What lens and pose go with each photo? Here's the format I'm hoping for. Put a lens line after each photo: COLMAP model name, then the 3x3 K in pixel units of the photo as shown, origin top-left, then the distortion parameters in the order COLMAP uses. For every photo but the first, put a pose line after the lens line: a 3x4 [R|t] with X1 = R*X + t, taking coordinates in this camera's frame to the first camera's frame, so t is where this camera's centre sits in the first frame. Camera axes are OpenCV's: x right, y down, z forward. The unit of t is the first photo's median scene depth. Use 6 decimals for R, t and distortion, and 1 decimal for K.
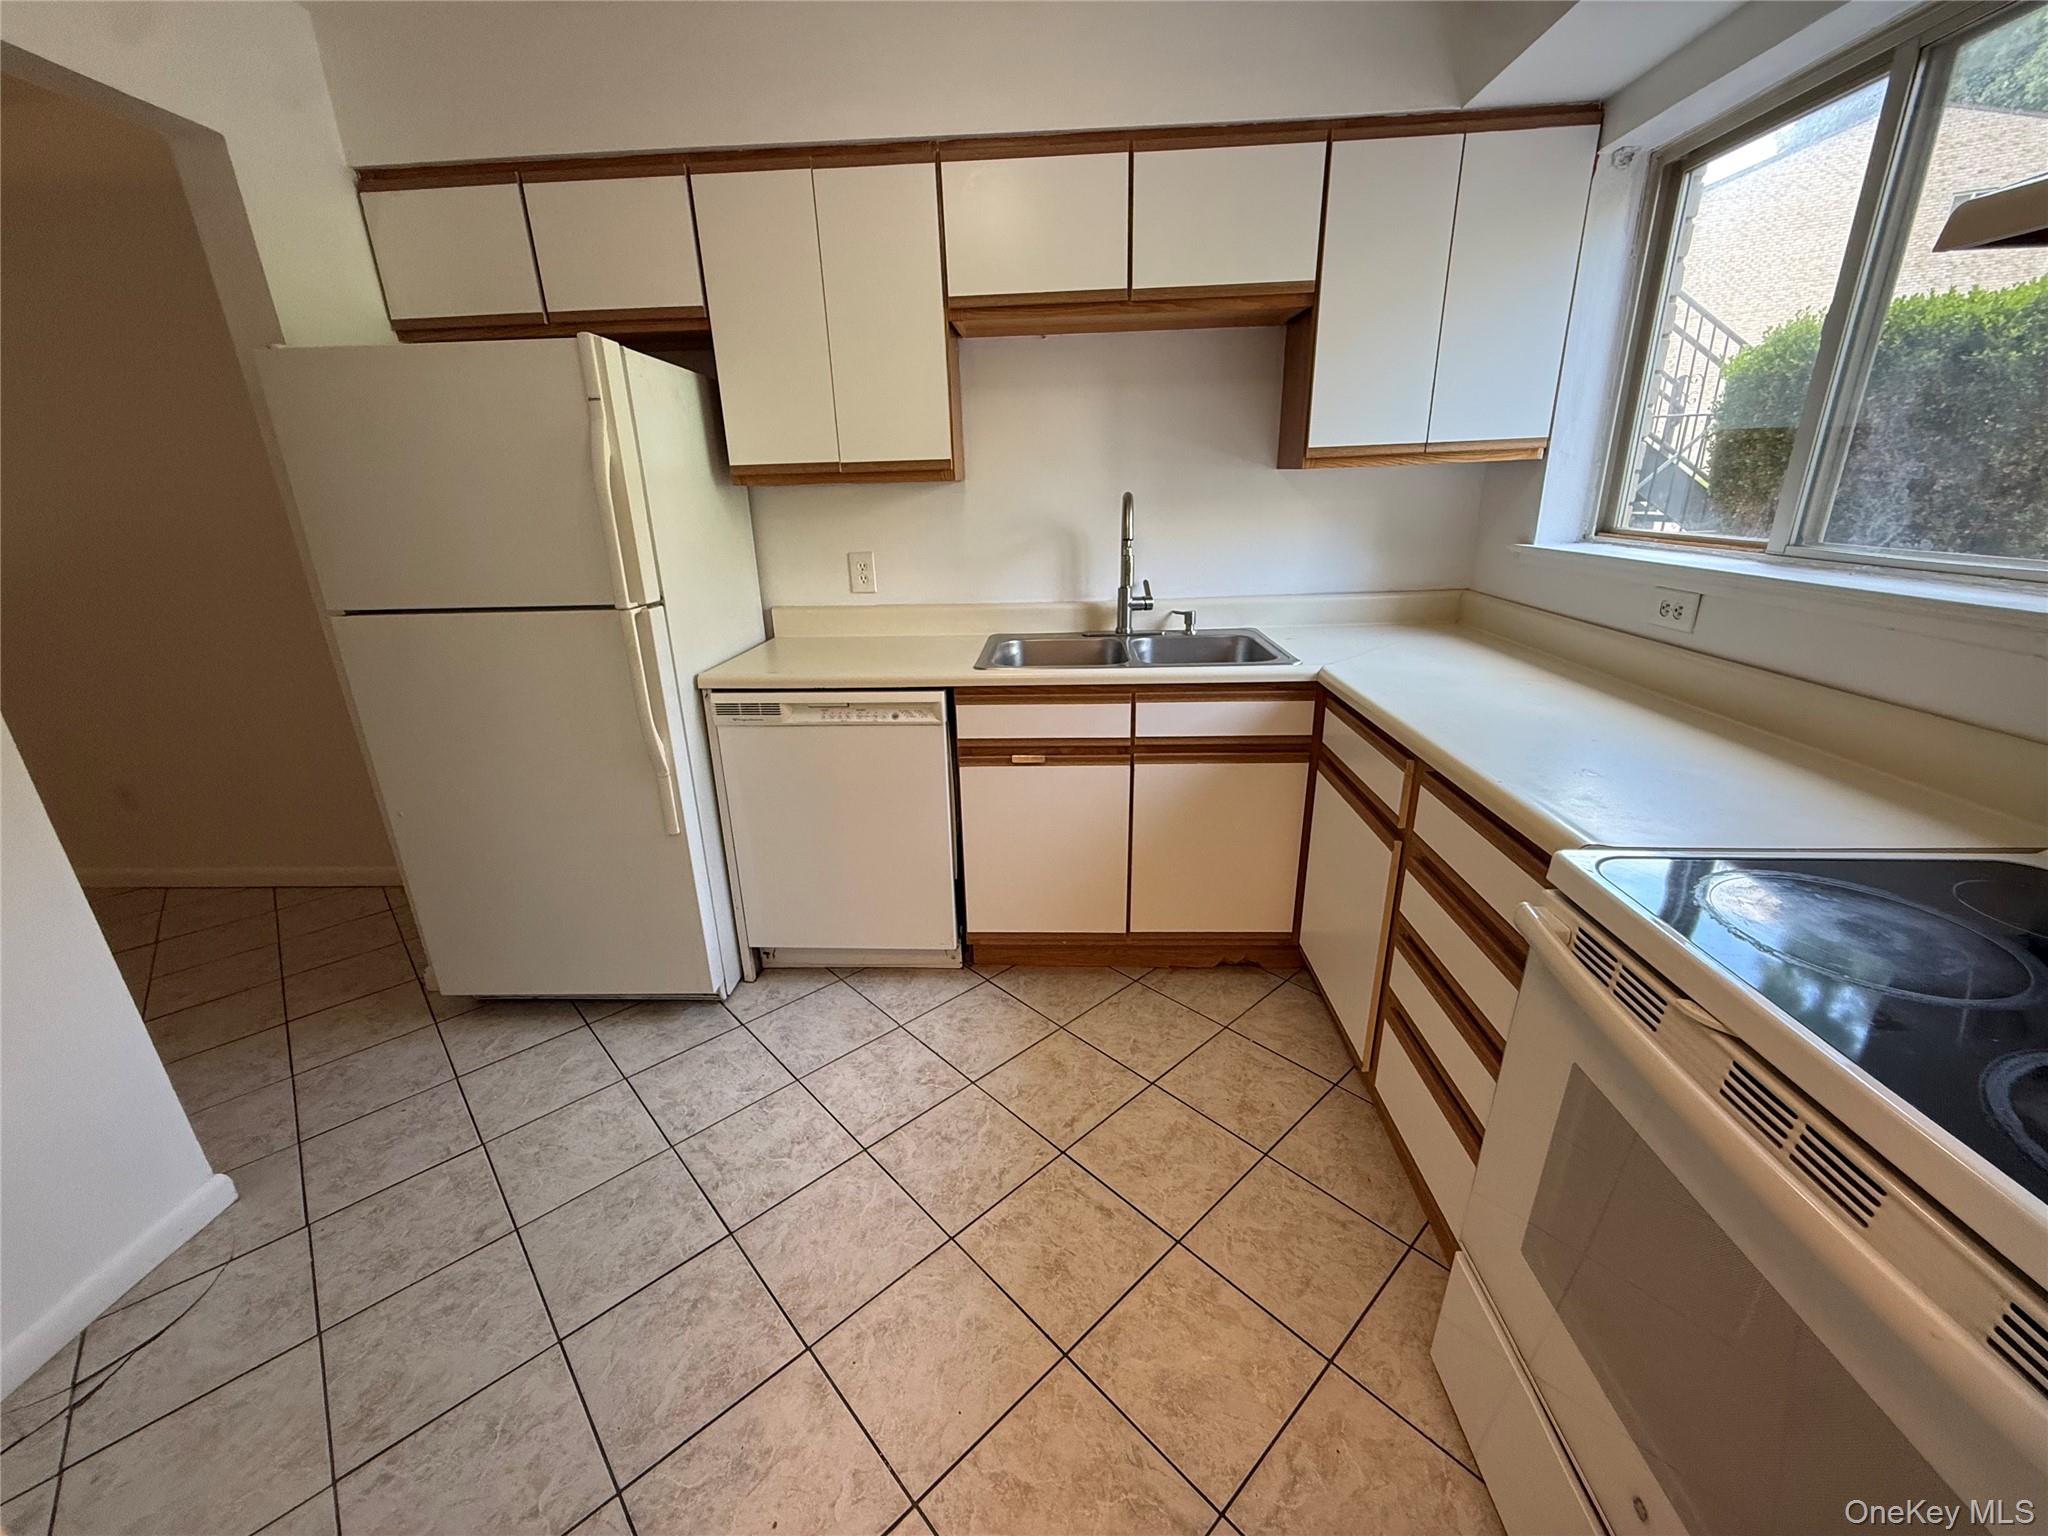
lens RADIAL K [[818.4, 0, 1015.8], [0, 818.4, 772.6], [0, 0, 1]] dist [0.000938, -0.000283]
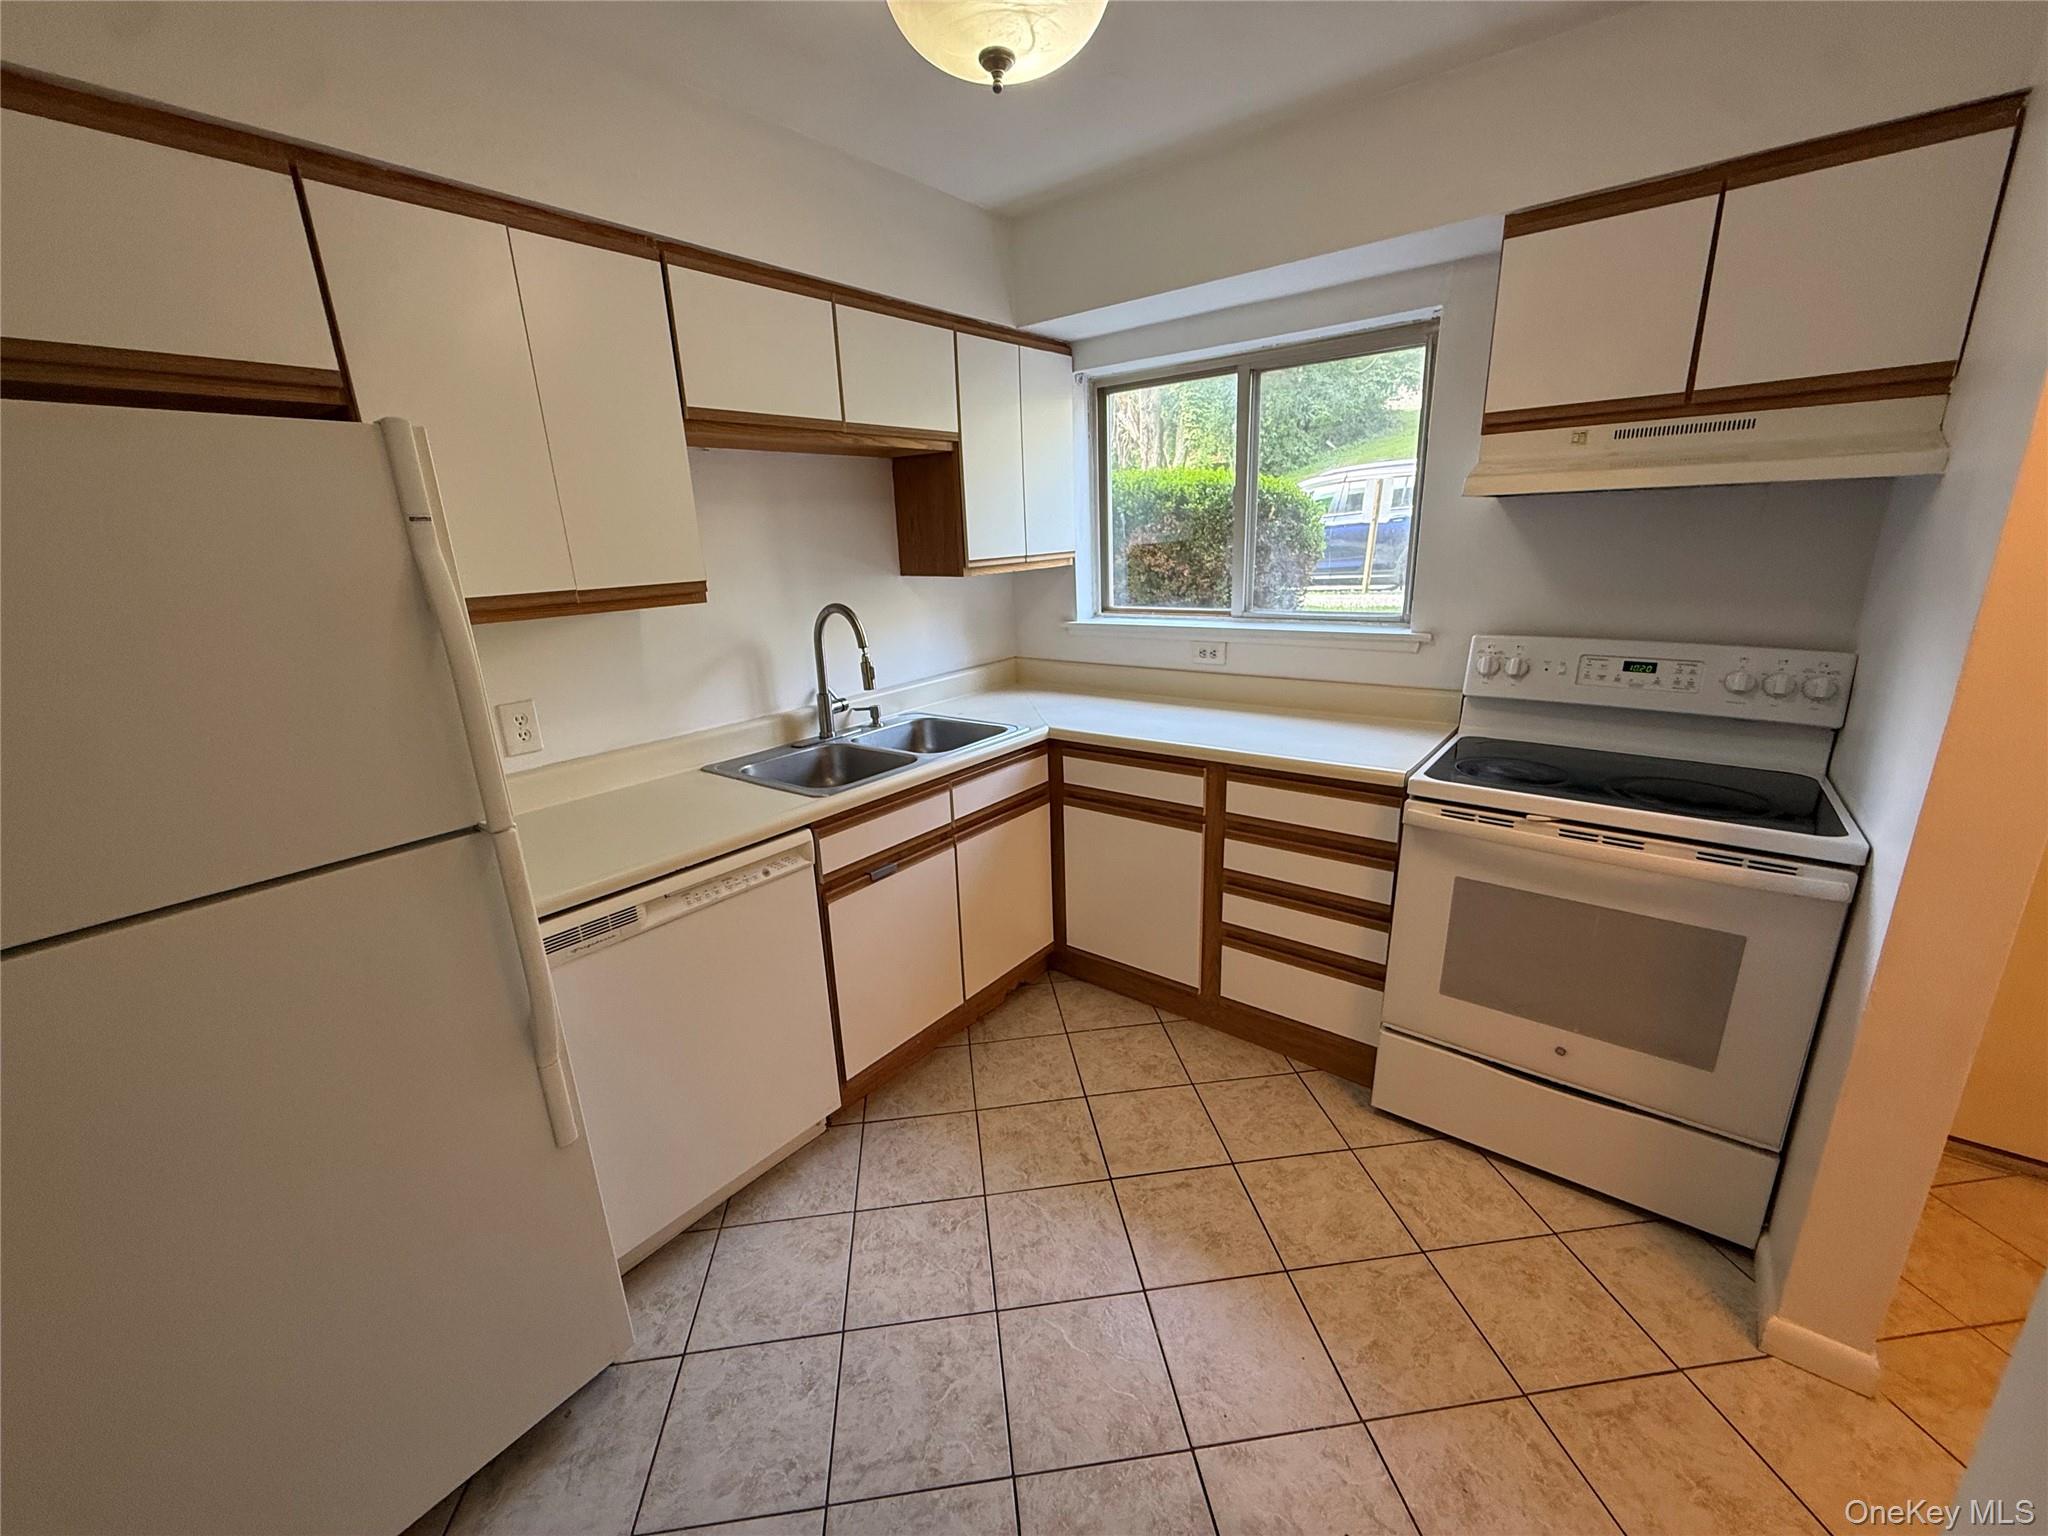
lens RADIAL K [[818.4, 0, 1020.4], [0, 818.4, 773.5], [0, 0, 1]] dist [0.000938, -0.000283]
pose [[0.580348, -0.225033, 0.782660, -0.690604], [0.296331, 0.953533, 0.054431, -0.146451], [-0.758541, 0.200338, 0.620065, 0.260714]]
